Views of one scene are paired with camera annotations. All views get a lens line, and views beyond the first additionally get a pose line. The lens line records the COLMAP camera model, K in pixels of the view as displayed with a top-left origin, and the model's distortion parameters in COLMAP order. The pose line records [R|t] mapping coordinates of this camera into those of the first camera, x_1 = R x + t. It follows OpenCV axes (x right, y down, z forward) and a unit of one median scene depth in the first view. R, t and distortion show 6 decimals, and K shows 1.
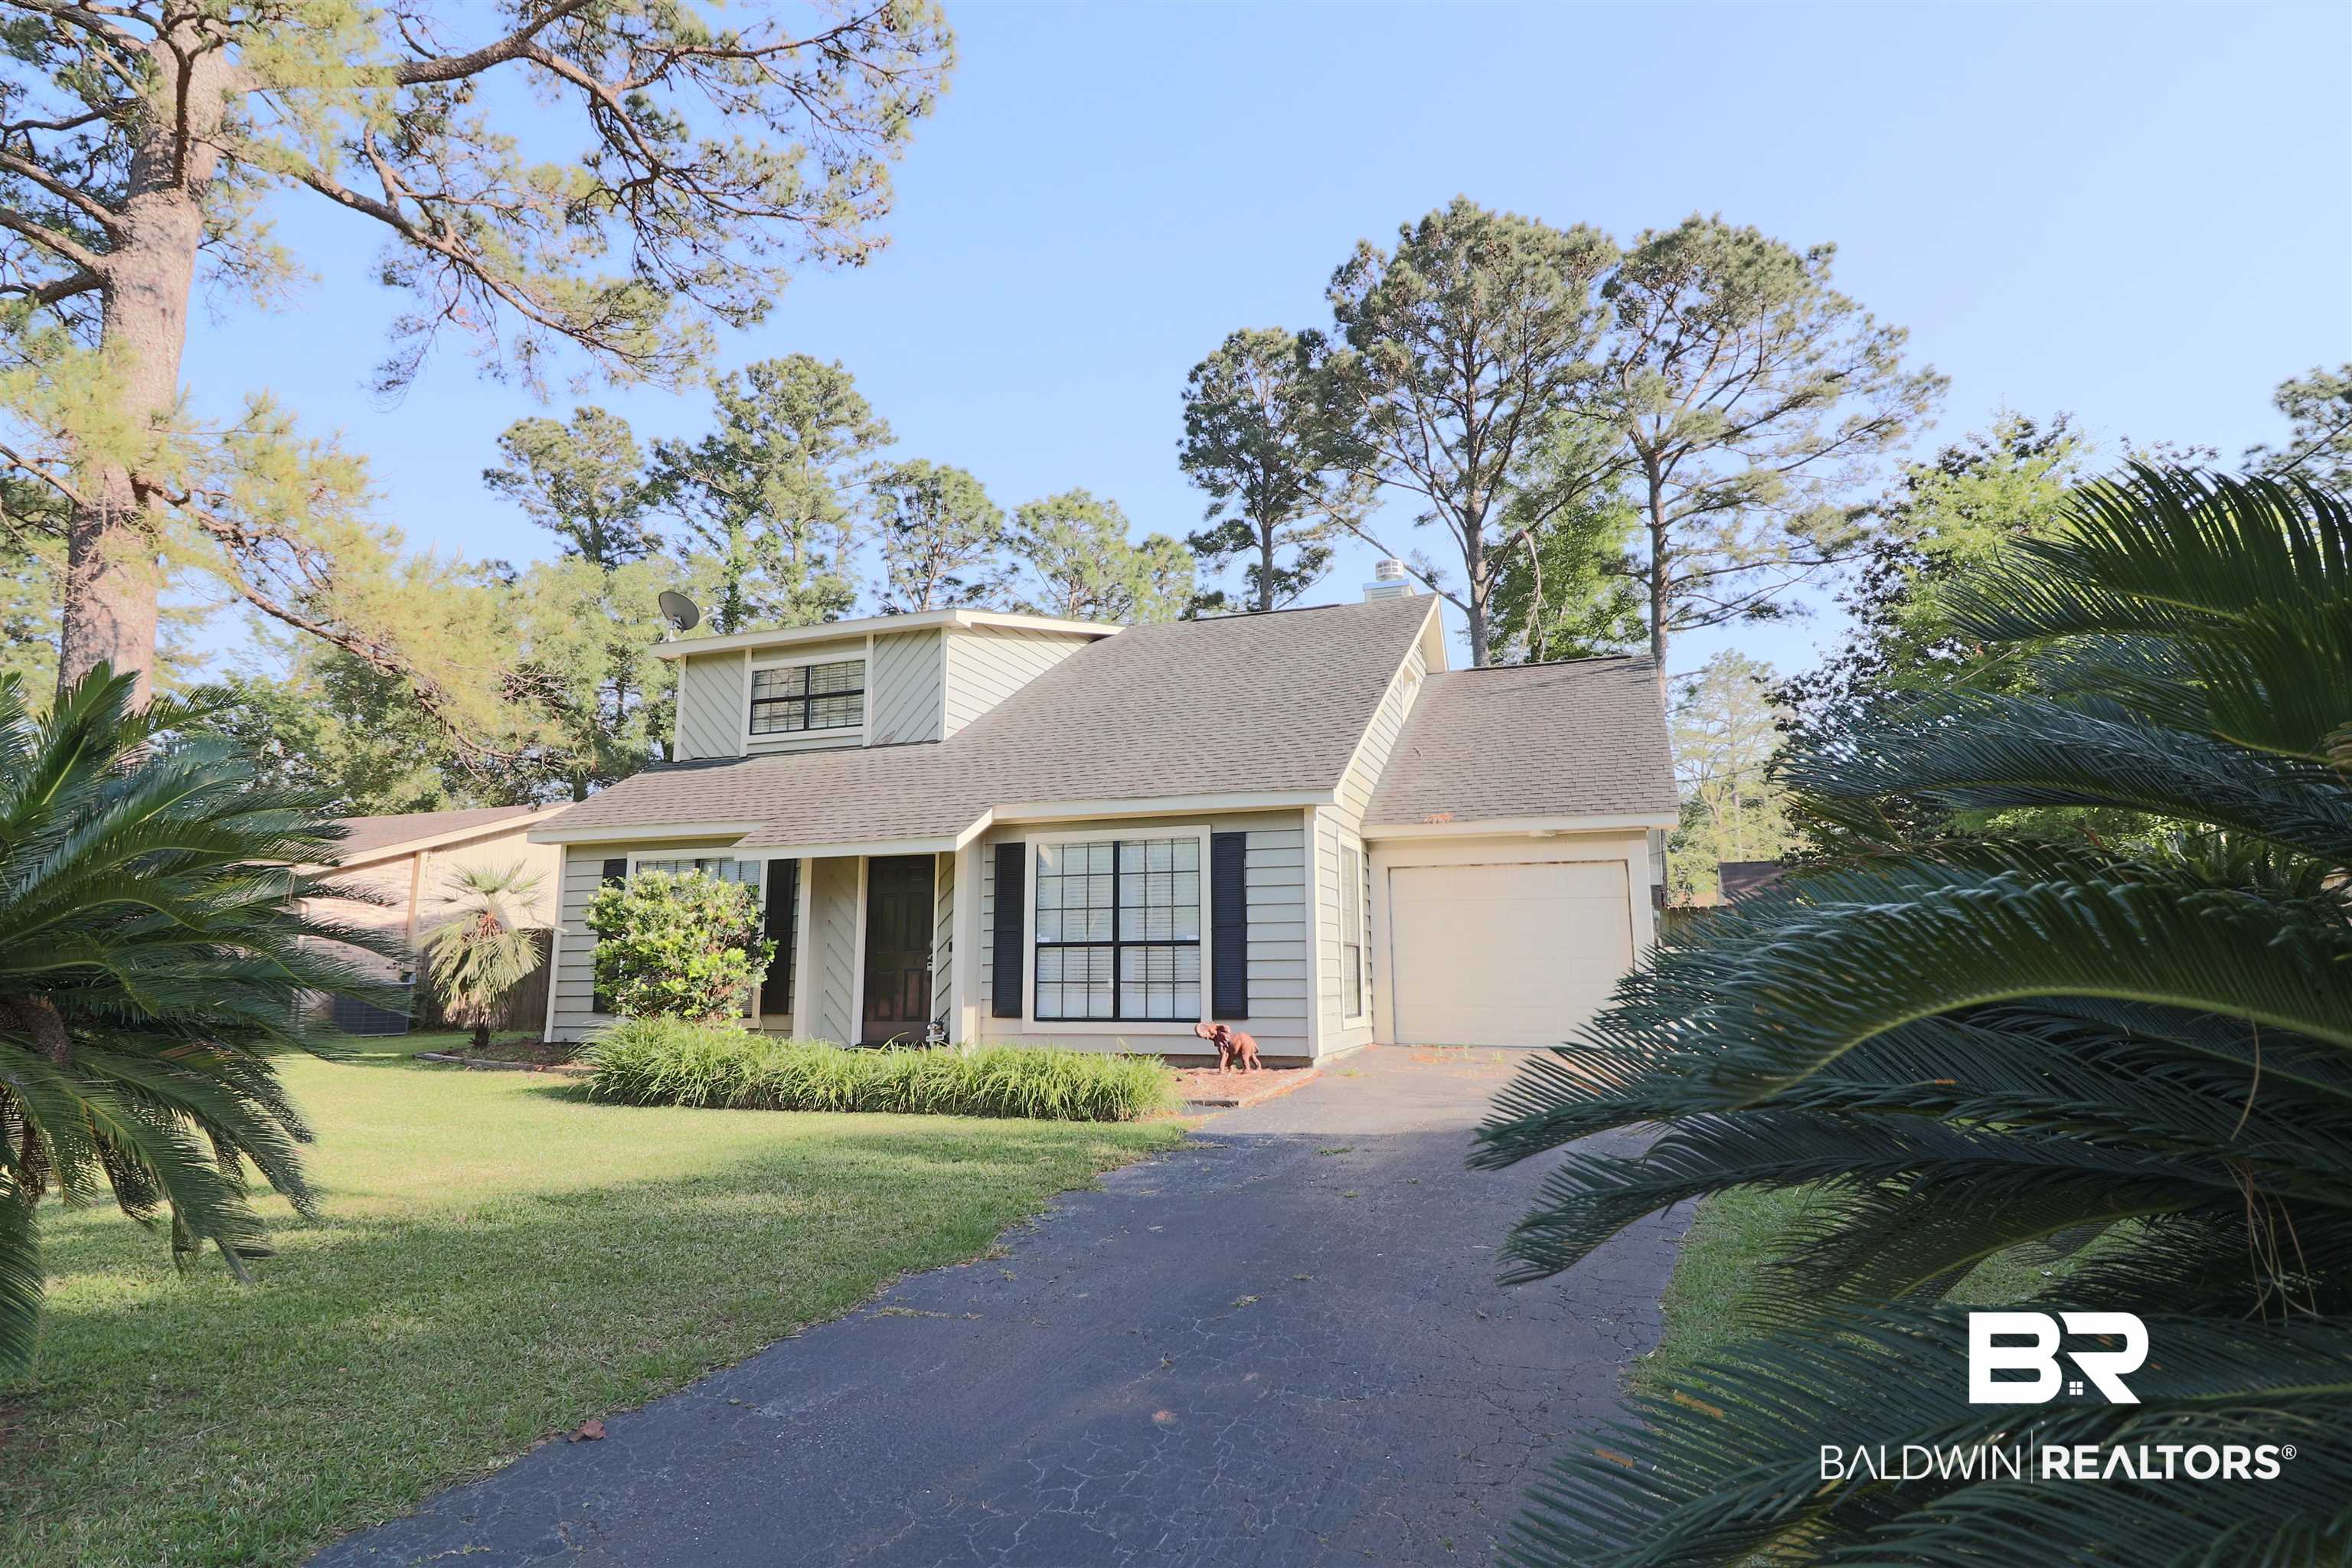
lens RADIAL K [[1215.9, 0, 1175.9], [0, 1215.9, 781.7], [0, 0, 1]] dist [-0.002765, -0.000746]
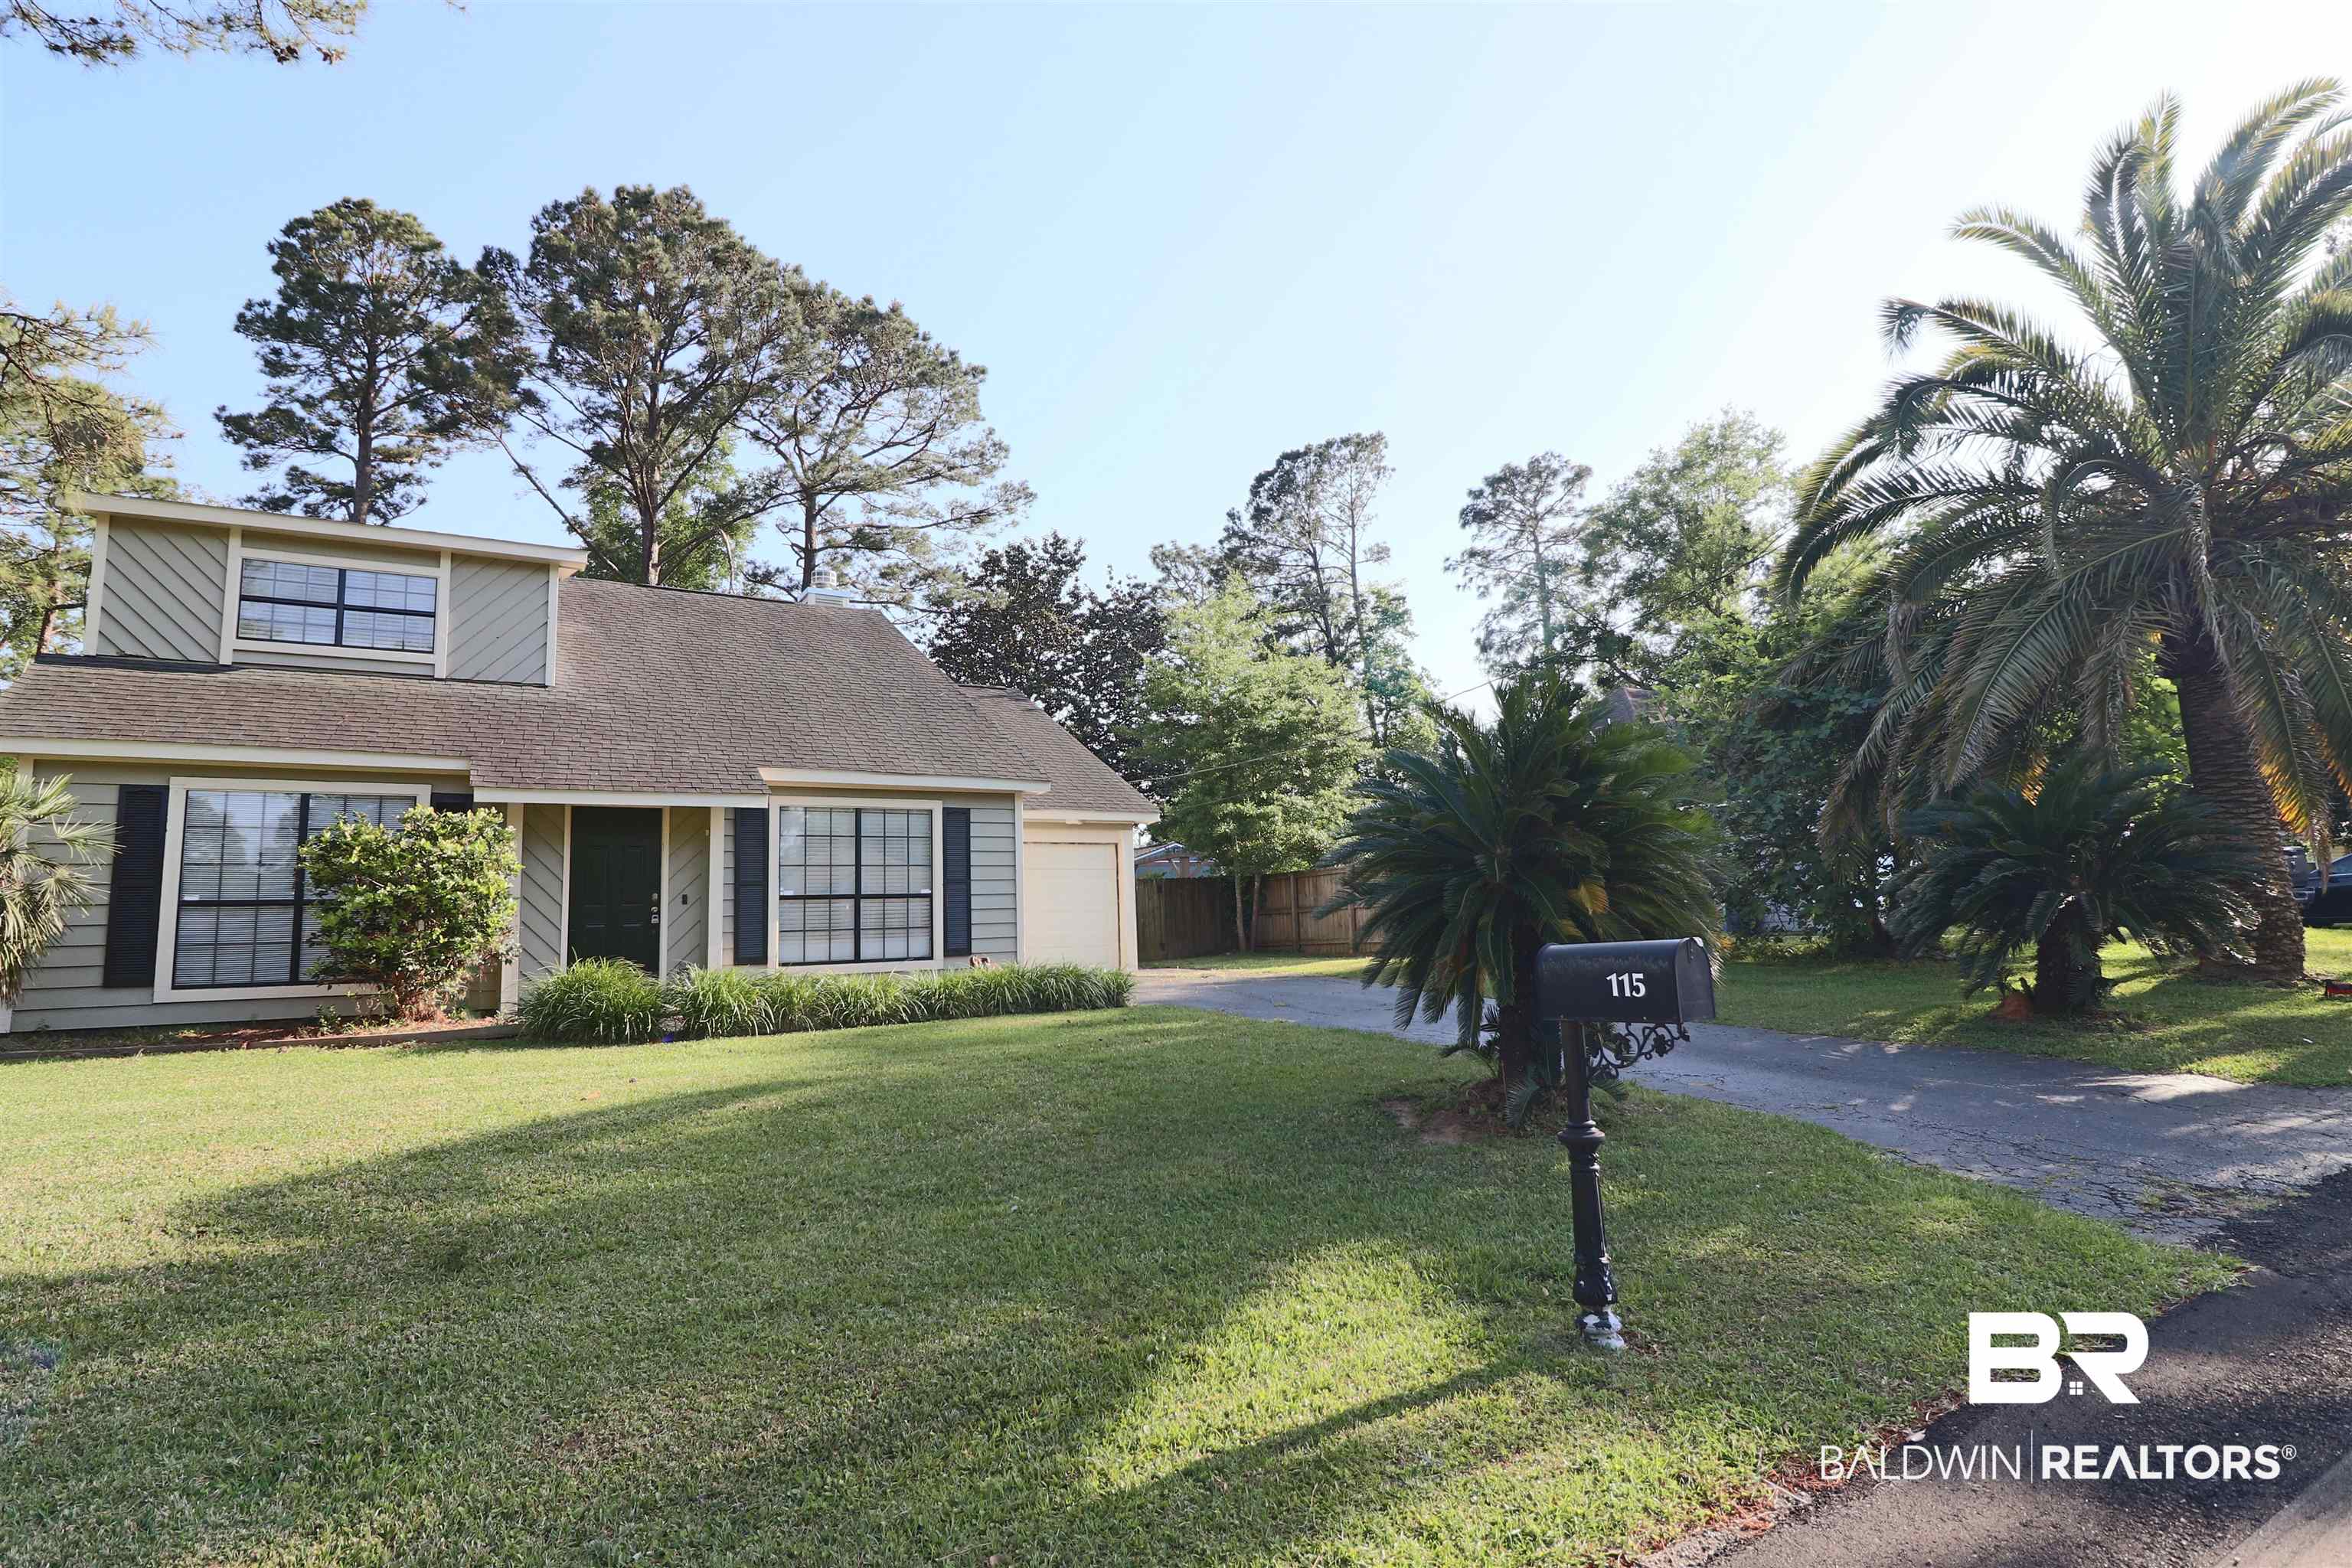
lens RADIAL K [[1215.9, 0, 1172.8], [0, 1215.9, 780.5], [0, 0, 1]] dist [-0.002765, -0.000746]
pose [[0.639710, 0.083547, 0.764062, -0.693787], [-0.089337, 0.995419, -0.034047, 0.032889], [-0.763407, -0.046479, 0.644244, 0.024280]]
